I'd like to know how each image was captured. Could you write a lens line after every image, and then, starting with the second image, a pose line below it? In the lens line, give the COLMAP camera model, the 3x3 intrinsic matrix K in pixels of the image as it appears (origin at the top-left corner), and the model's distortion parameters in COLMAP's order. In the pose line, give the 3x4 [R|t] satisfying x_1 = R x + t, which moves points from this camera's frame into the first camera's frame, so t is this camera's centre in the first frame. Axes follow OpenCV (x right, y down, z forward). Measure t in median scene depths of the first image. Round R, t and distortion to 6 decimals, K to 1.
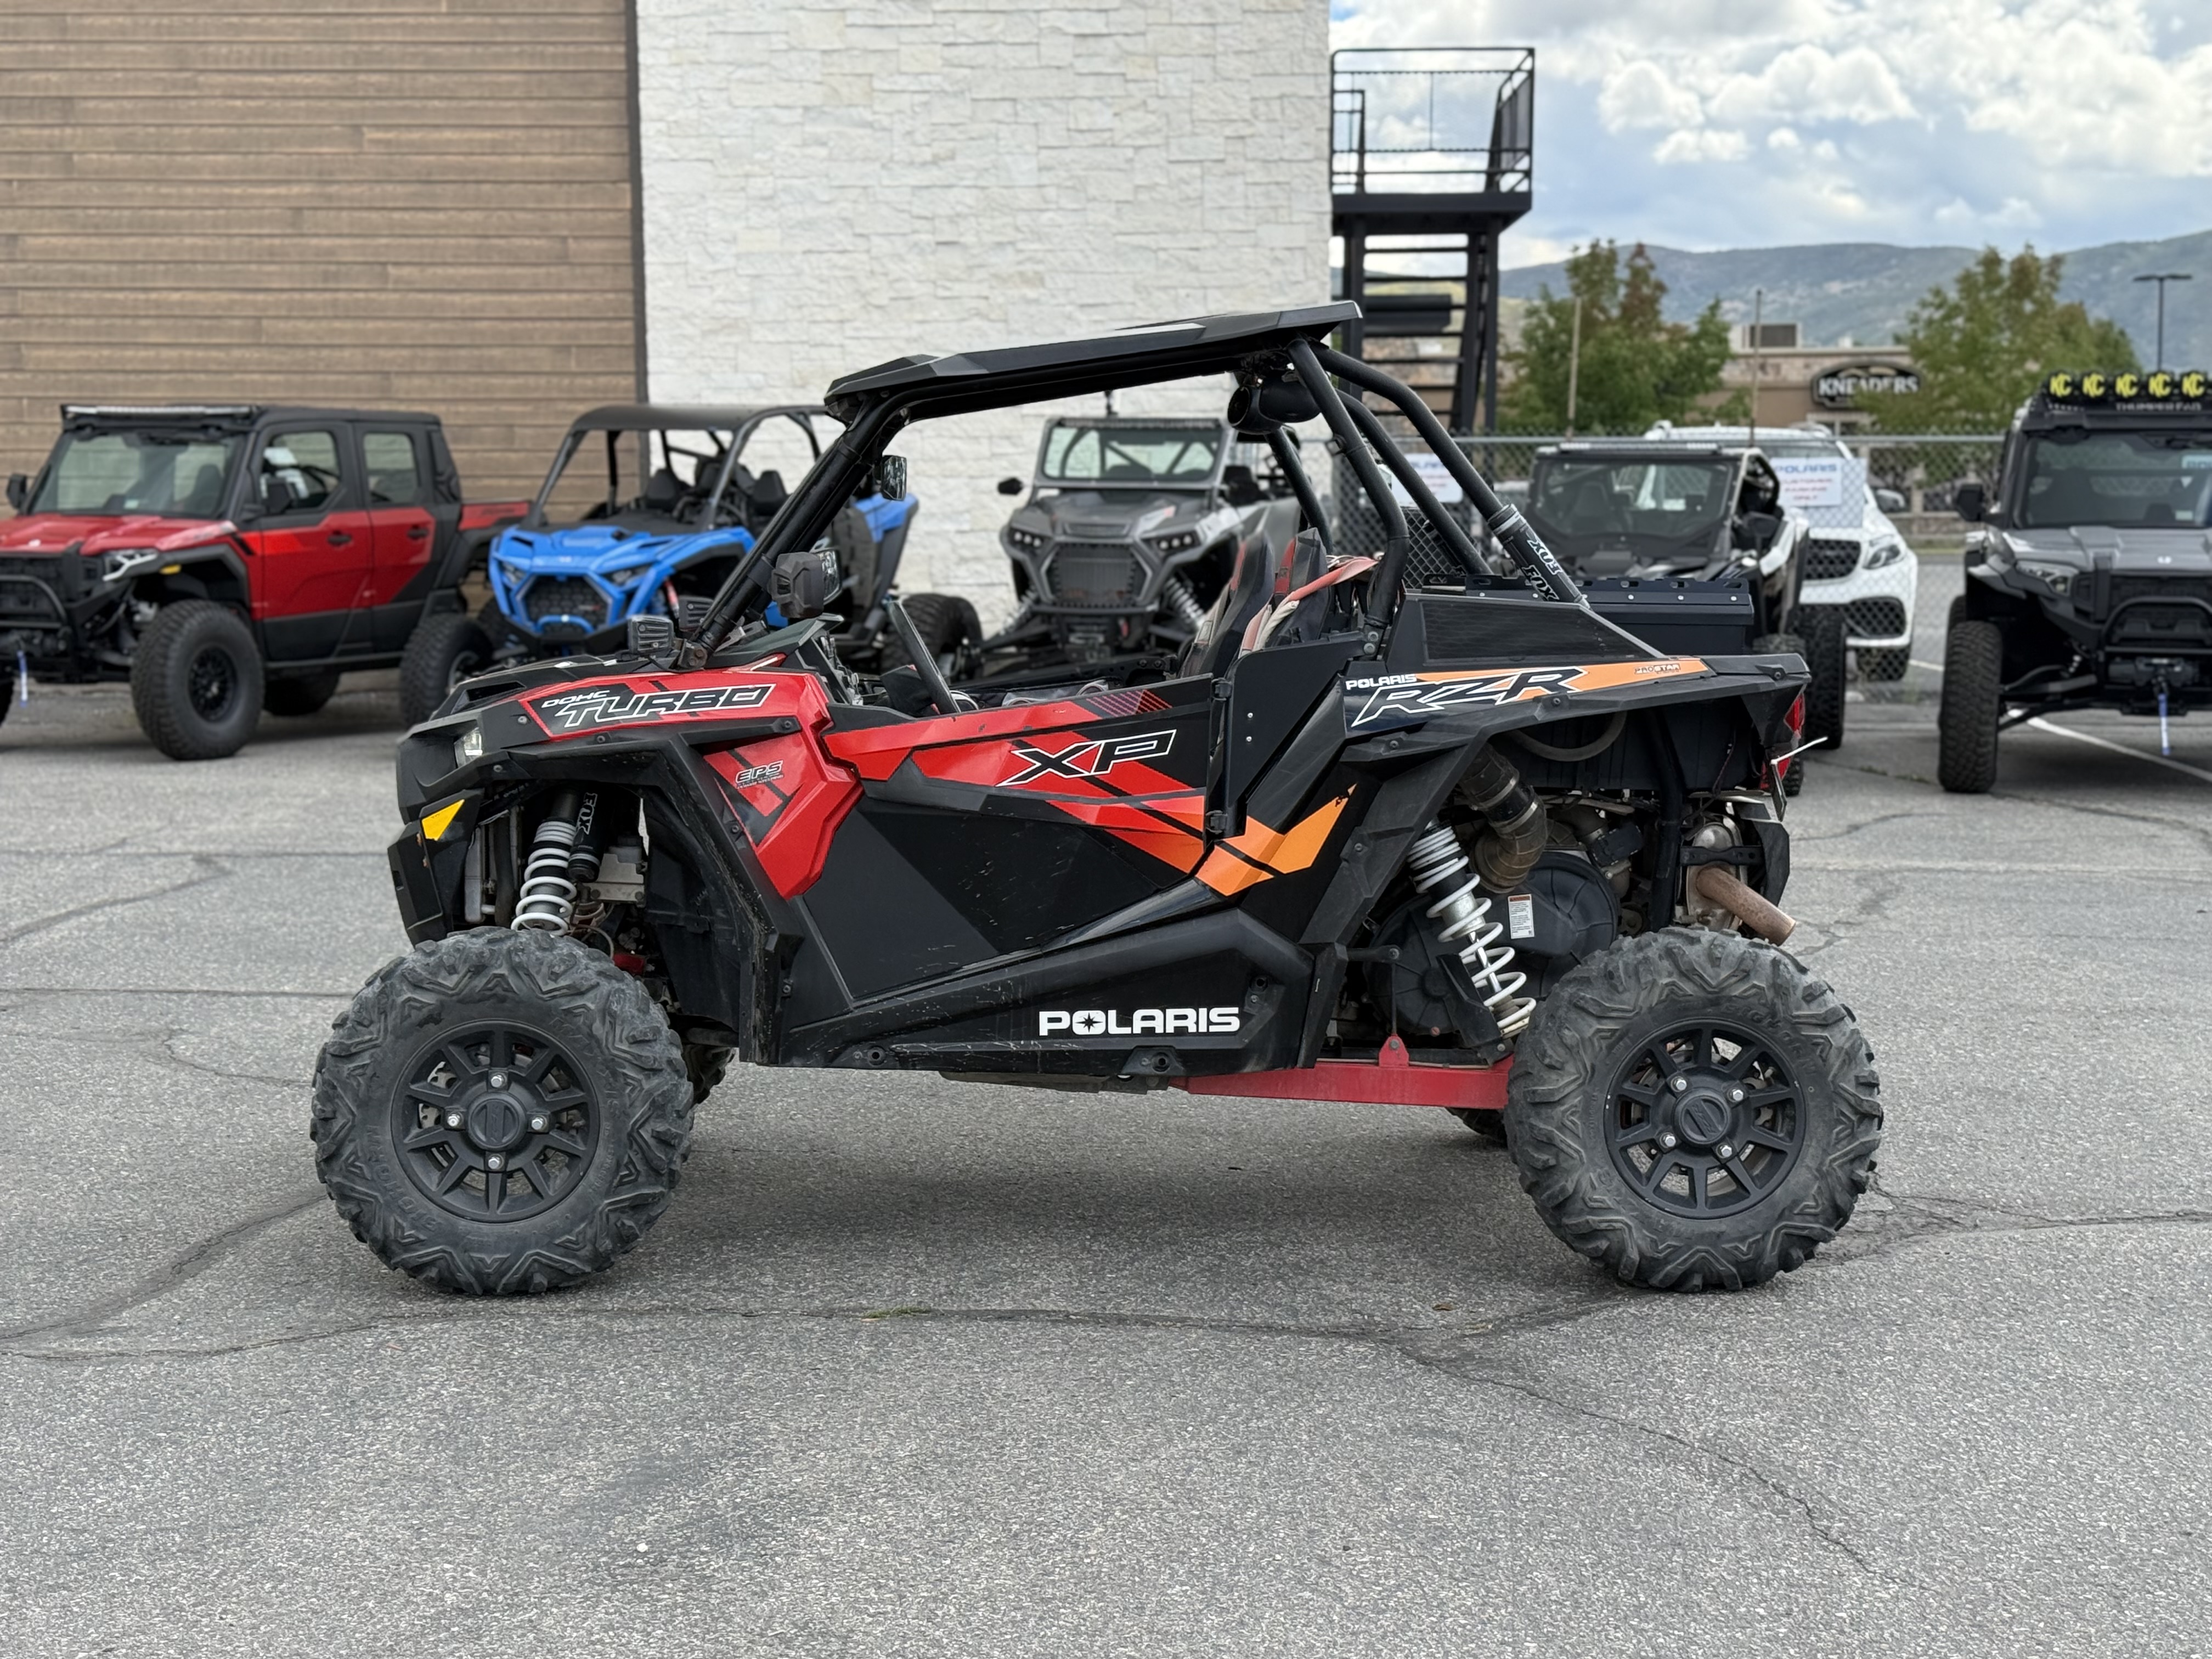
lens RADIAL K [[3183.5, 0, 1103.3], [0, 3183.5, 829.4], [0, 0, 1]] dist [0.127952, 0.000000]
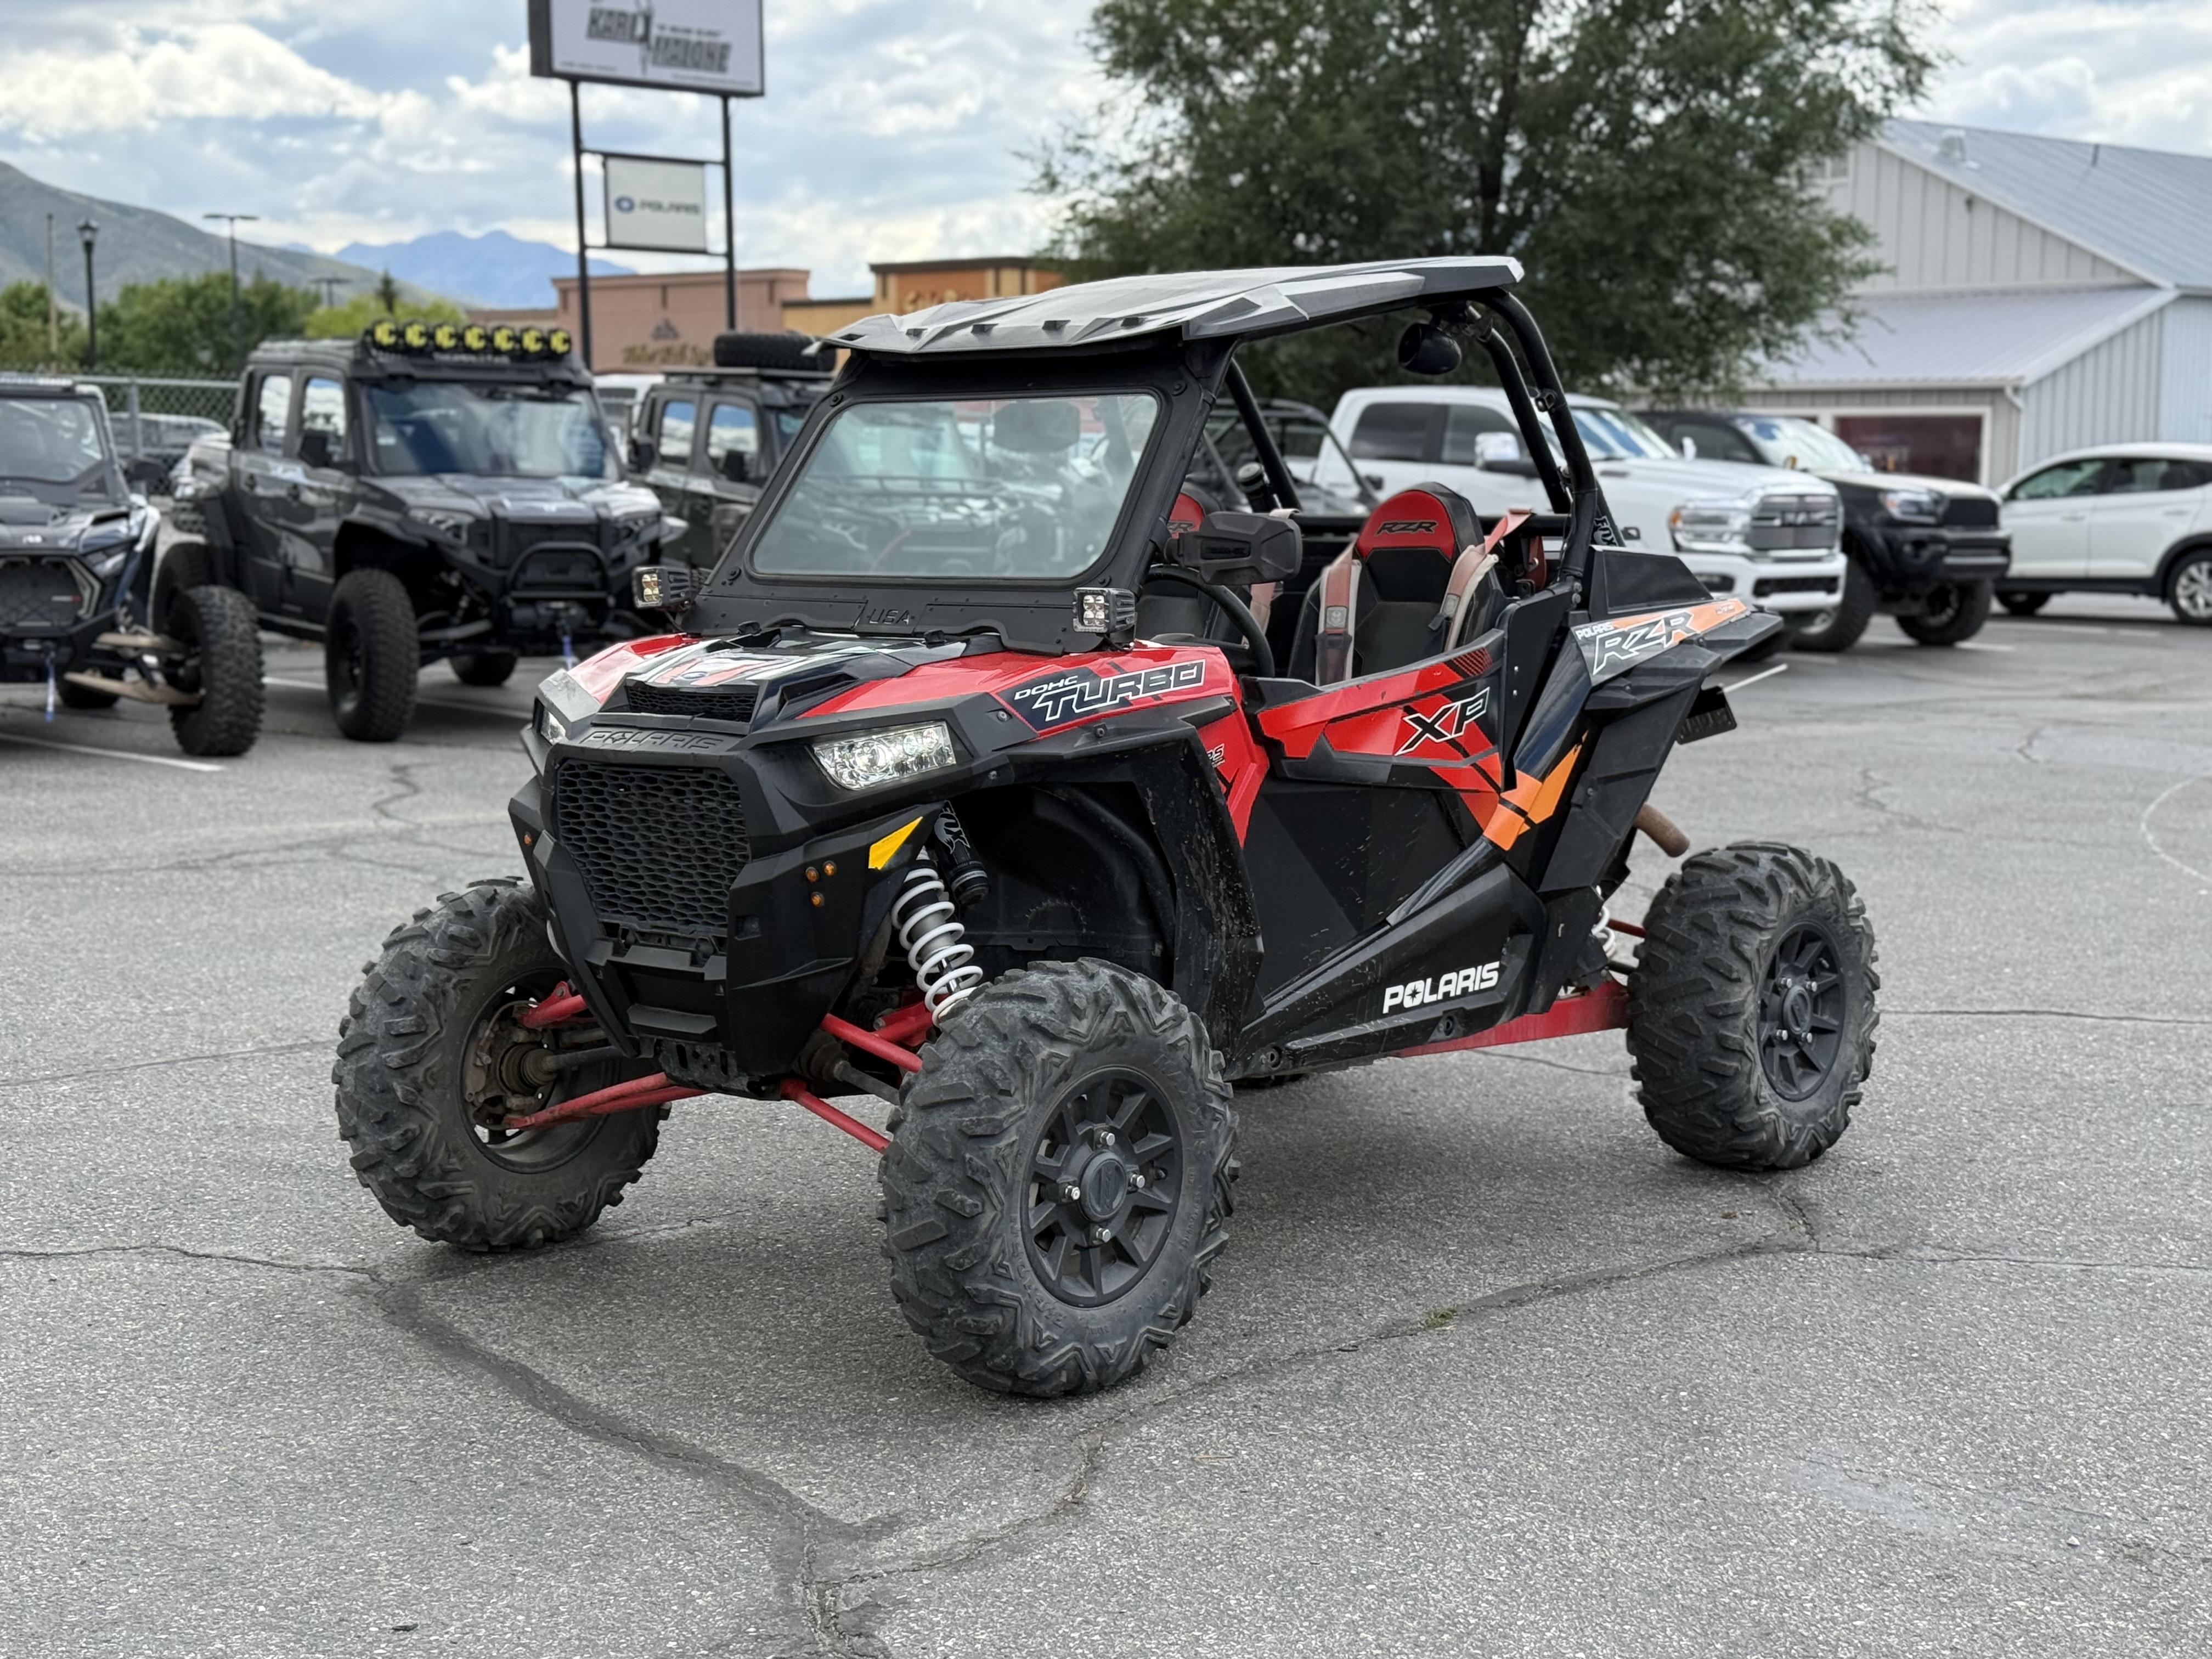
lens RADIAL K [[3183.5, 0, 1102.4], [0, 3183.5, 829.4], [0, 0, 1]] dist [0.127952, 0.000000]
pose [[0.682636, -0.082821, 0.726050, -0.770429], [0.069660, 0.996407, 0.048166, -0.042642], [-0.727431, 0.017697, 0.685953, 0.402634]]
